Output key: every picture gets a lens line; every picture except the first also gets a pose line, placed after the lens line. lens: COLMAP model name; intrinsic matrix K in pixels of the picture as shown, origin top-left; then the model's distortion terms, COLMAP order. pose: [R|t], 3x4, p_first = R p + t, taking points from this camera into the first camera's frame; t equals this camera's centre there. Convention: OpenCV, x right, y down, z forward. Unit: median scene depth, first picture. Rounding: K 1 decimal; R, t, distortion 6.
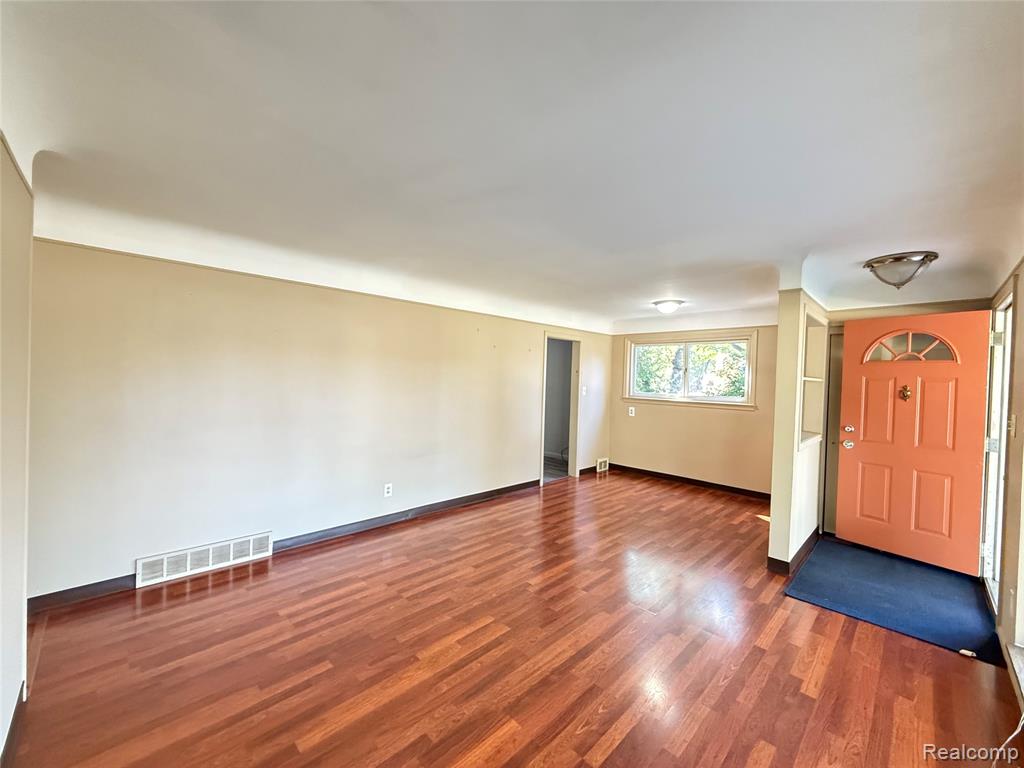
lens RADIAL K [[408.2, 0, 511.0], [0, 408.2, 383.4], [0, 0, 1]] dist [-0.000467, 0.000120]
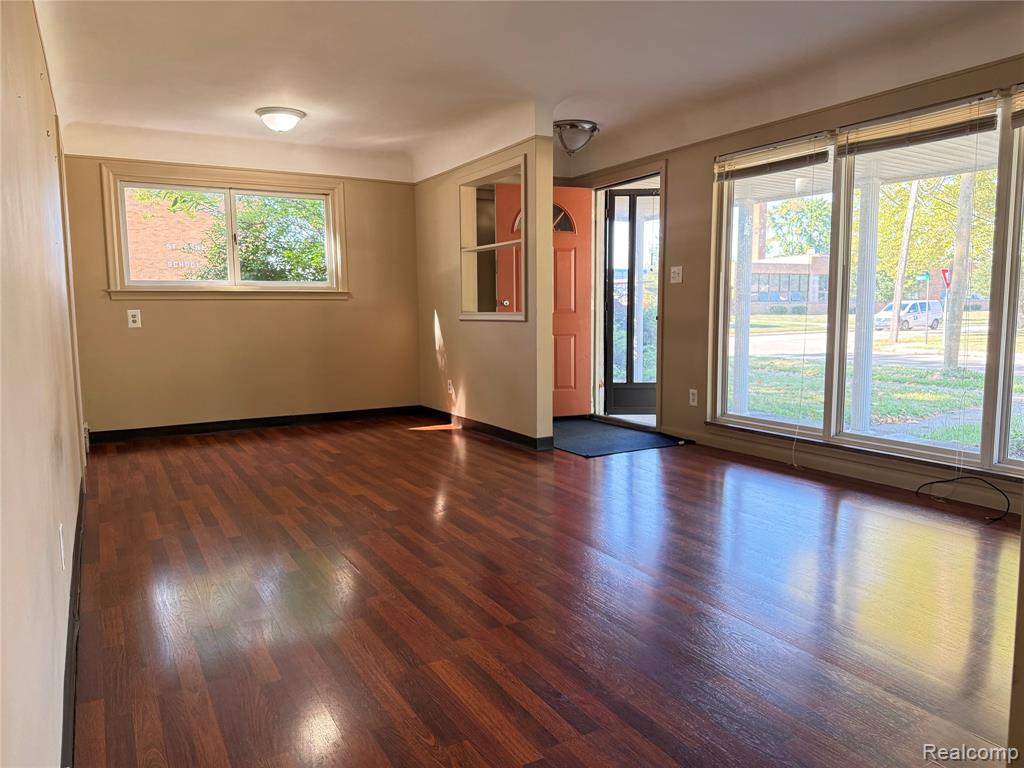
lens RADIAL K [[720.2, 0, 512.0], [0, 720.2, 384.0], [0, 0, 1]] dist [0.056272, -0.068252]
pose [[0.255690, -0.135027, 0.957283, -0.898676], [0.032576, 0.990839, 0.131059, 0.092387], [-0.966210, -0.002327, 0.257746, 0.639114]]
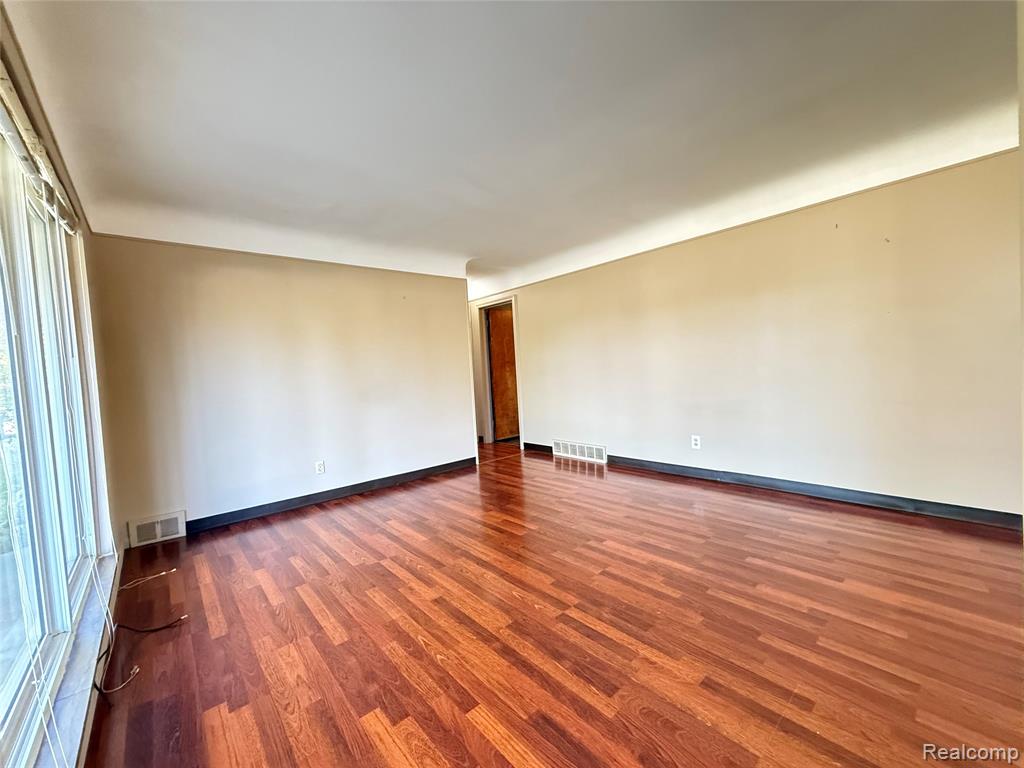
lens RADIAL K [[408.2, 0, 511.0], [0, 408.2, 383.4], [0, 0, 1]] dist [-0.000467, 0.000120]
pose [[-0.061807, 0.011382, -0.998023, 0.833100], [0.041046, 0.999118, 0.008853, 0.119231], [0.997244, -0.040418, -0.062220, 0.775189]]
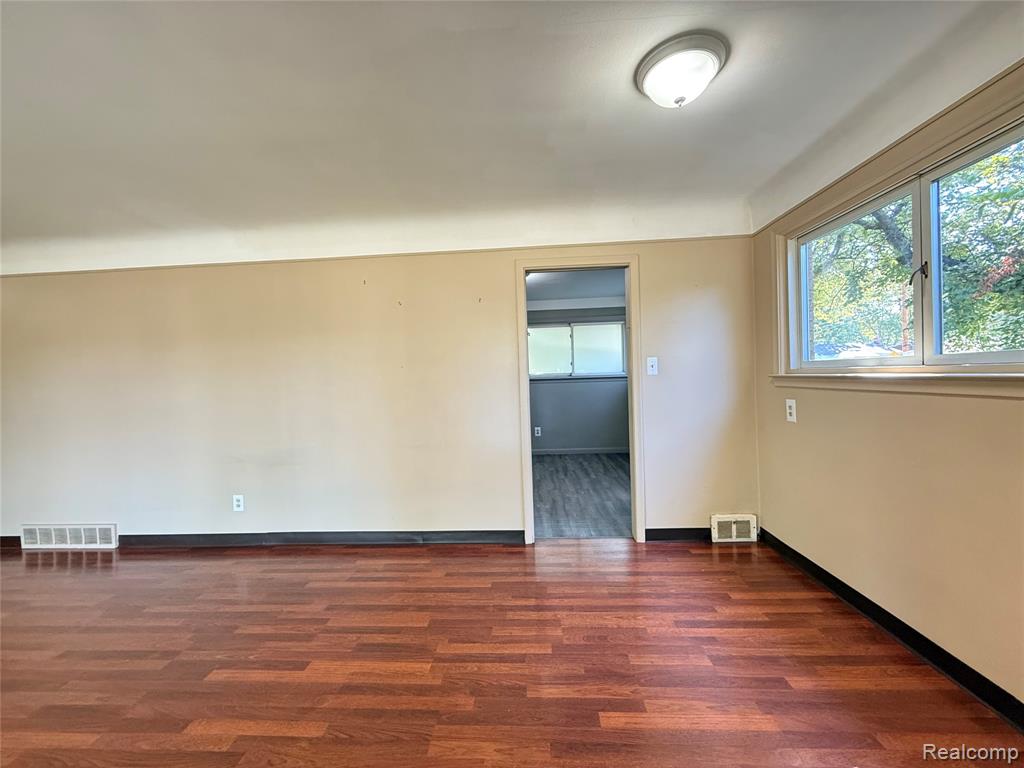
lens RADIAL K [[408.2, 0, 511.0], [0, 408.2, 383.4], [0, 0, 1]] dist [-0.000467, 0.000120]
pose [[0.668609, -0.037555, -0.742665, 0.812588], [0.042194, 0.999031, -0.012532, 0.072185], [0.742416, -0.022958, 0.669546, 1.060924]]
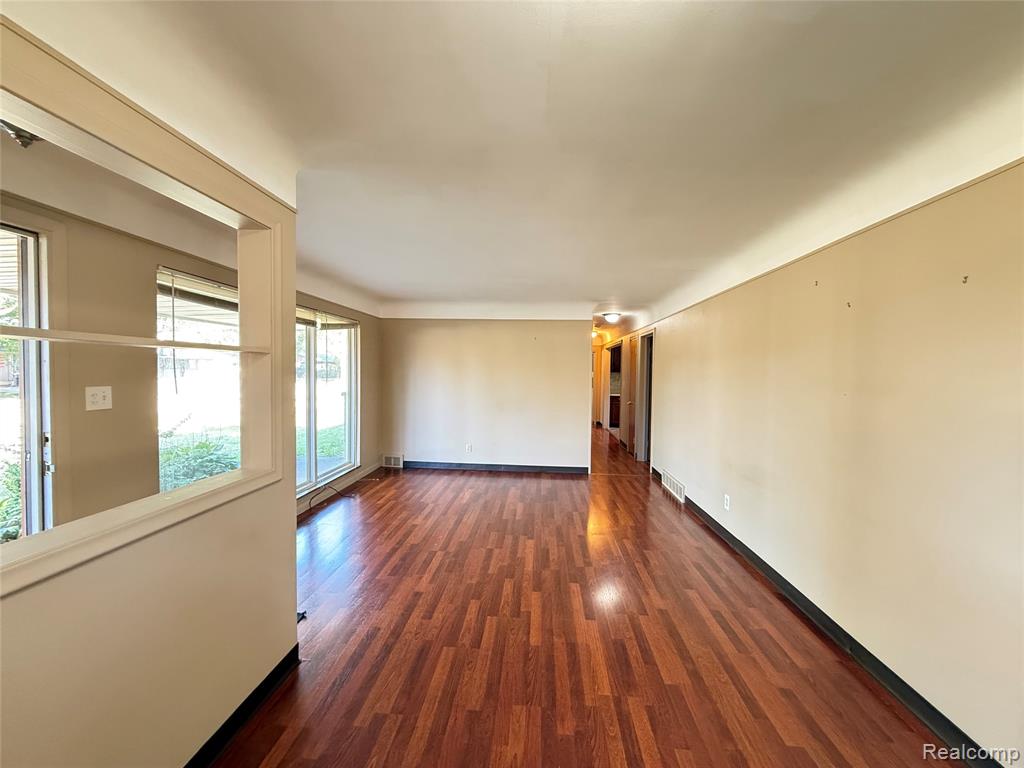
lens RADIAL K [[408.2, 0, 511.0], [0, 408.2, 383.4], [0, 0, 1]] dist [-0.000467, 0.000120]
pose [[-0.753126, -0.020018, -0.657572, 0.800160], [-0.045166, 0.998752, 0.021325, 0.003017], [0.656325, 0.045761, -0.753090, 1.658260]]
